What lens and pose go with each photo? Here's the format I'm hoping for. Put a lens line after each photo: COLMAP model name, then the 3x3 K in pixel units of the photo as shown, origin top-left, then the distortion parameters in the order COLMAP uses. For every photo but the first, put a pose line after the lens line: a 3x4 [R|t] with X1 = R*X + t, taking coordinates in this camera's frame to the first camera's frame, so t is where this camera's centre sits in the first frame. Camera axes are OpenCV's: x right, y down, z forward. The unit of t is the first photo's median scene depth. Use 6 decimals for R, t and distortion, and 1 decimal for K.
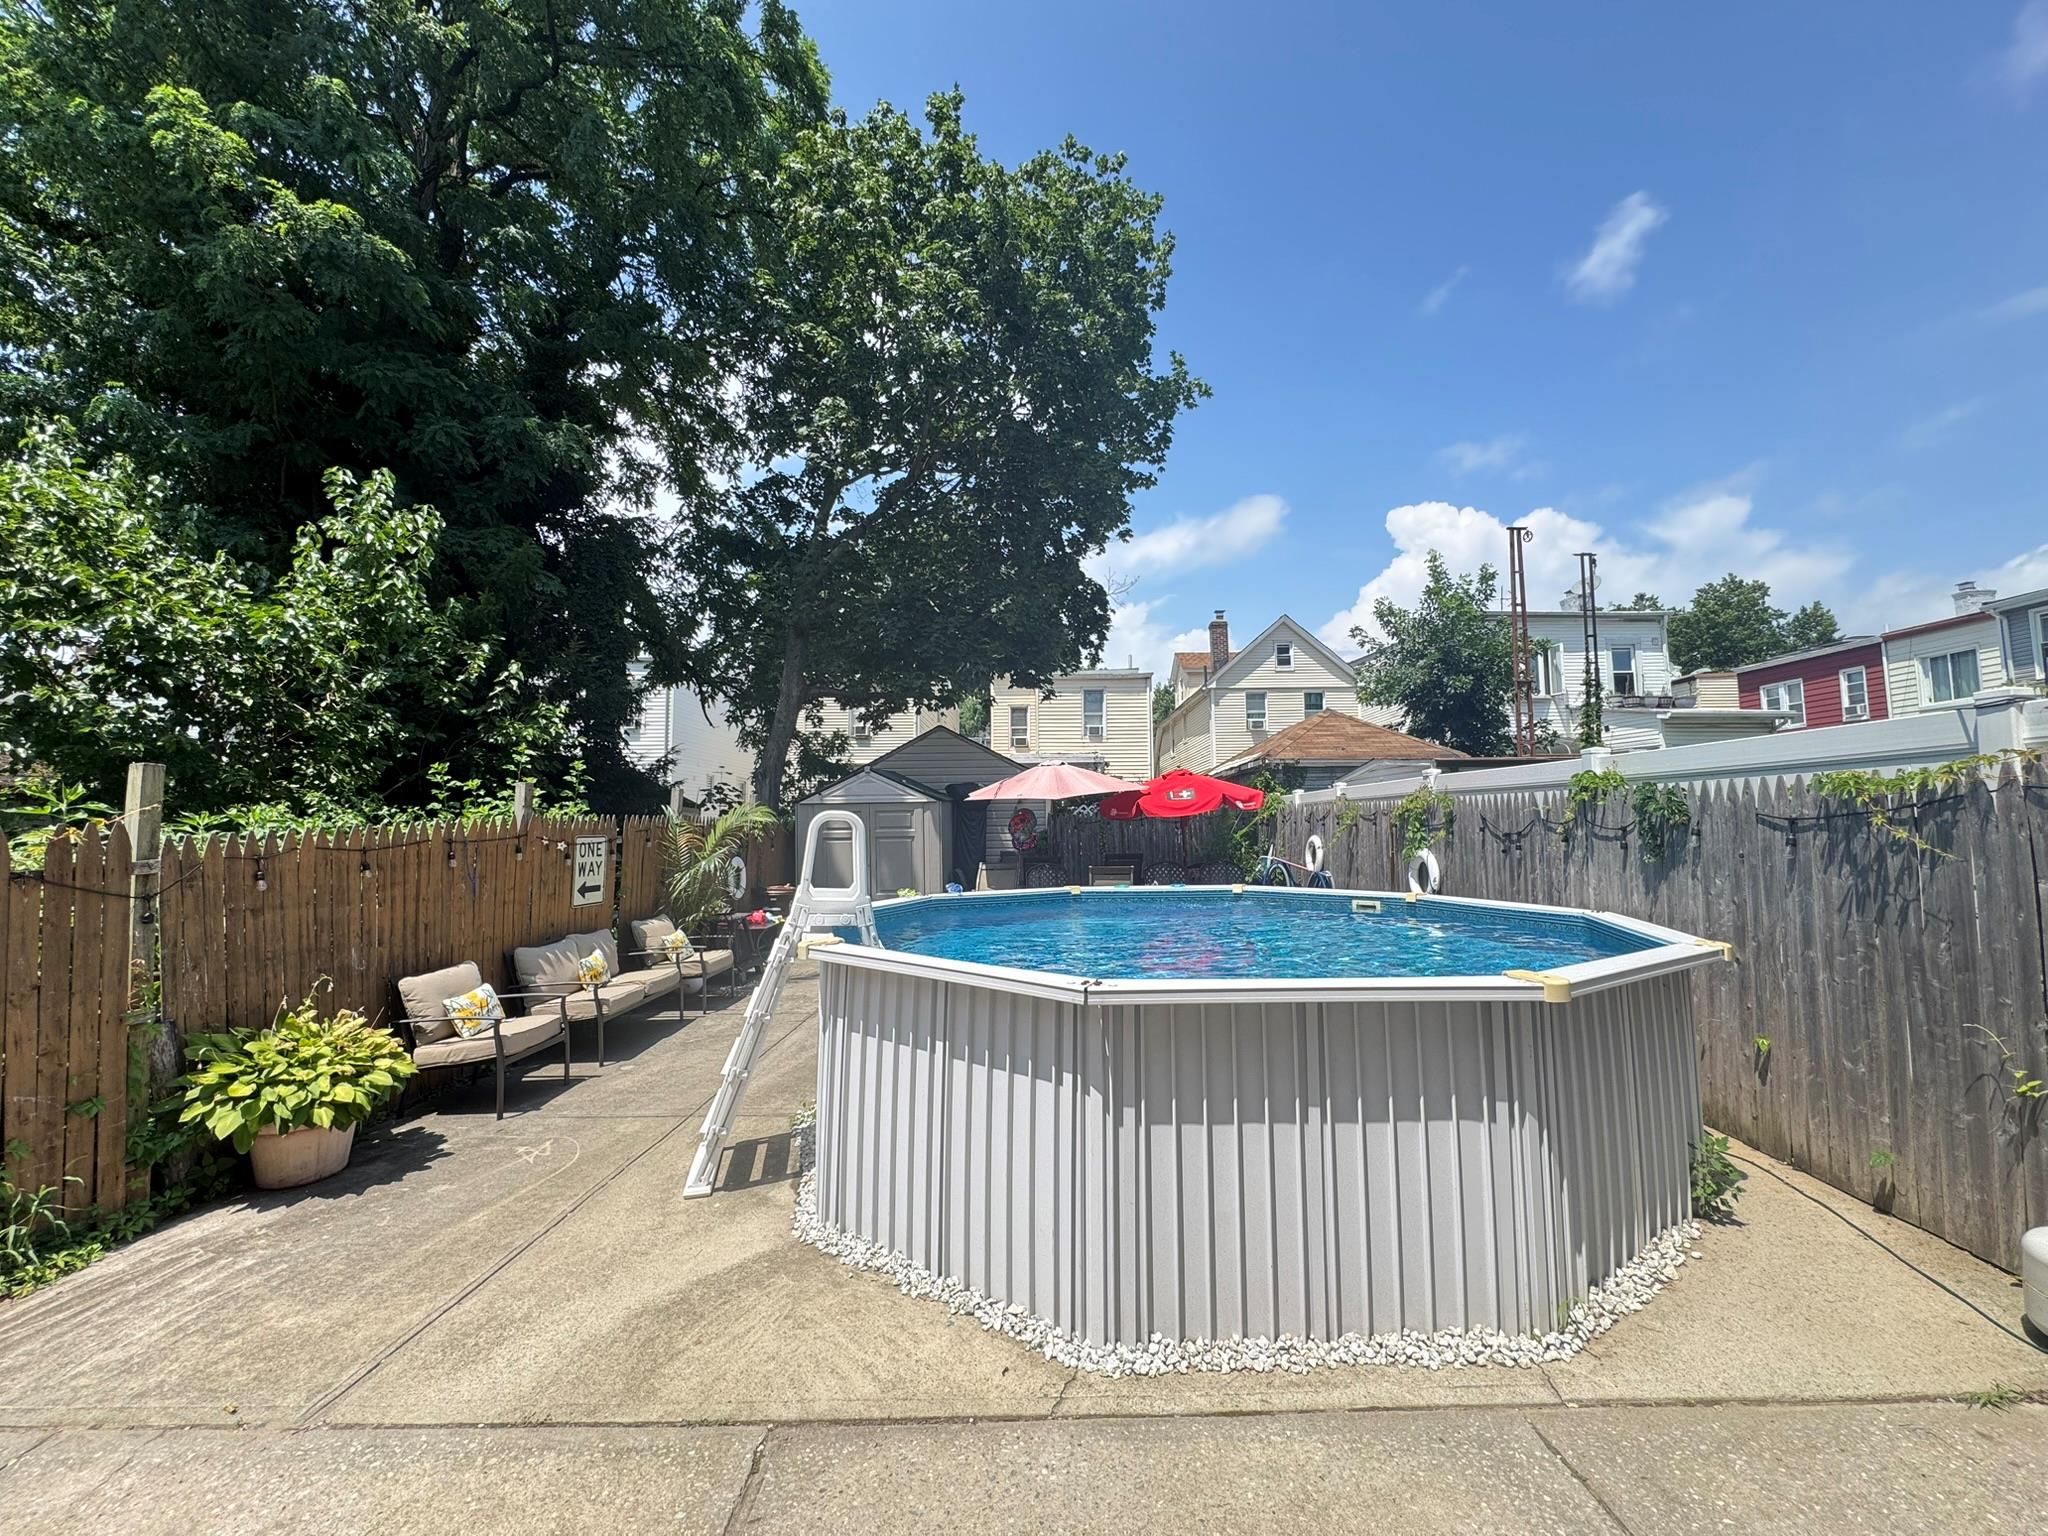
lens RADIAL K [[810.5, 0, 1018.9], [0, 810.5, 760.7], [0, 0, 1]] dist [-0.002924, 0.000212]
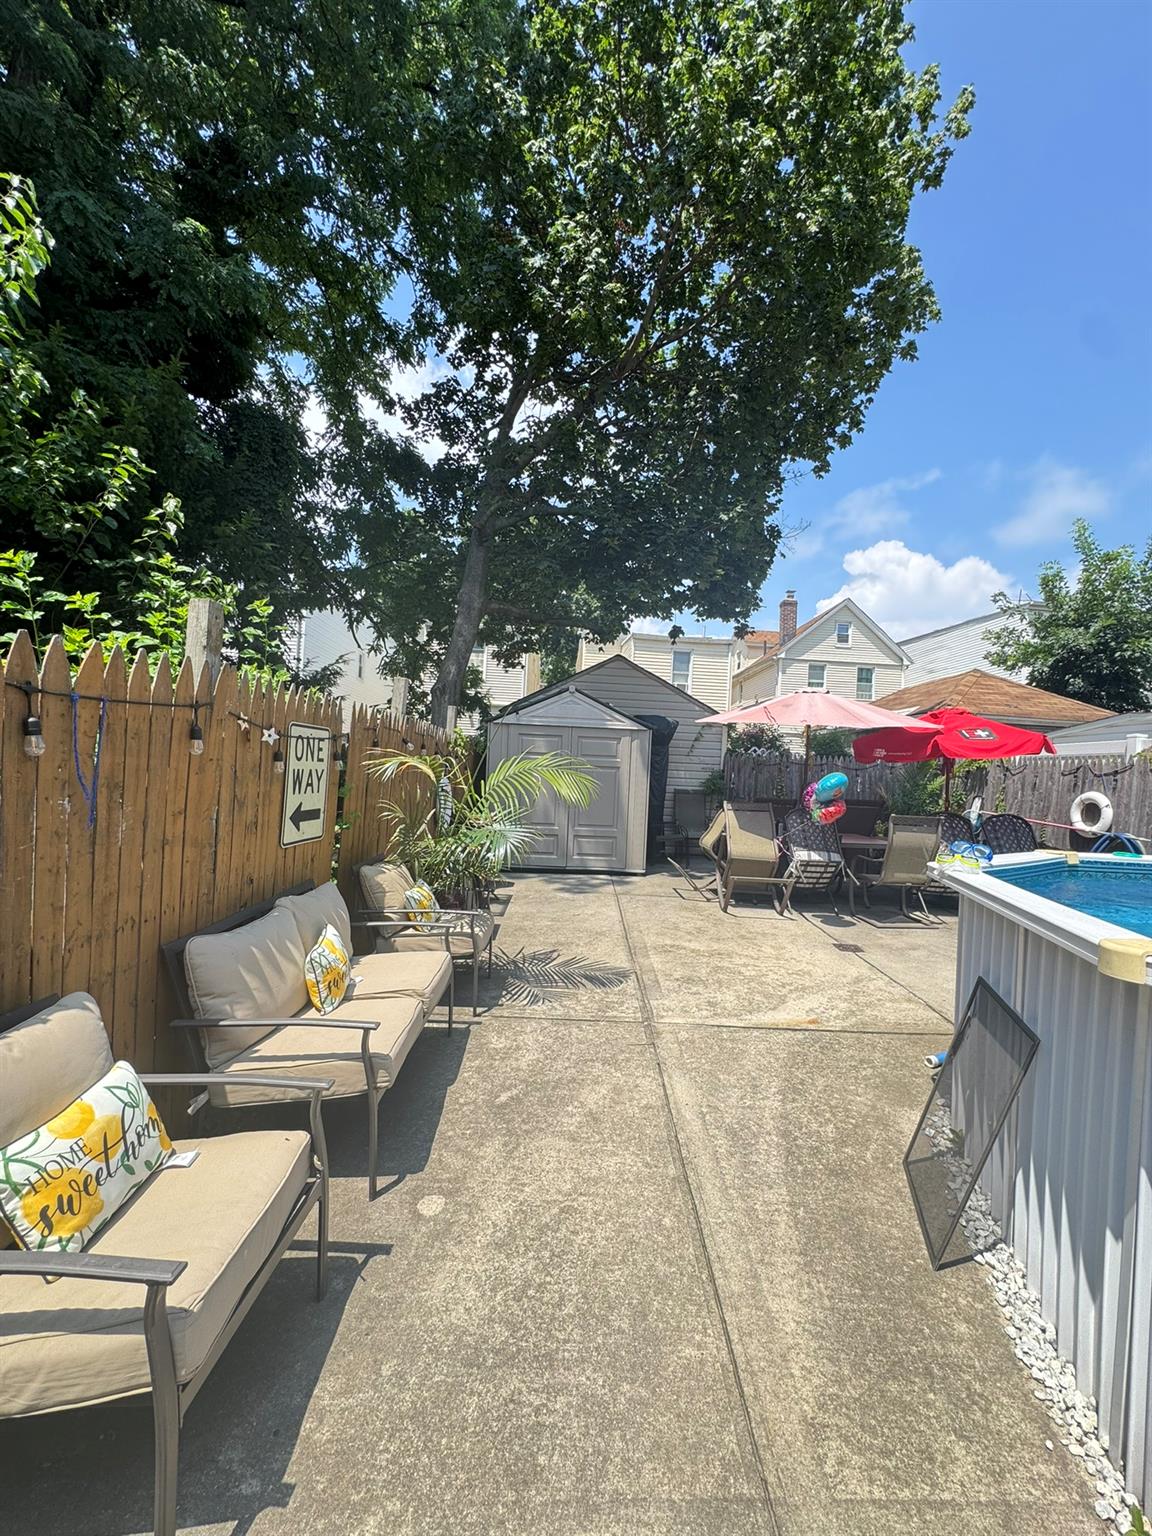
lens RADIAL K [[607.8, 0, 576.4], [0, 607.8, 765.7], [0, 0, 1]] dist [-0.002924, 0.000212]
pose [[0.996388, 0.061265, 0.058804, -0.438544], [-0.065450, 0.995248, 0.072093, 0.094067], [-0.054108, -0.075681, 0.995663, 0.667033]]
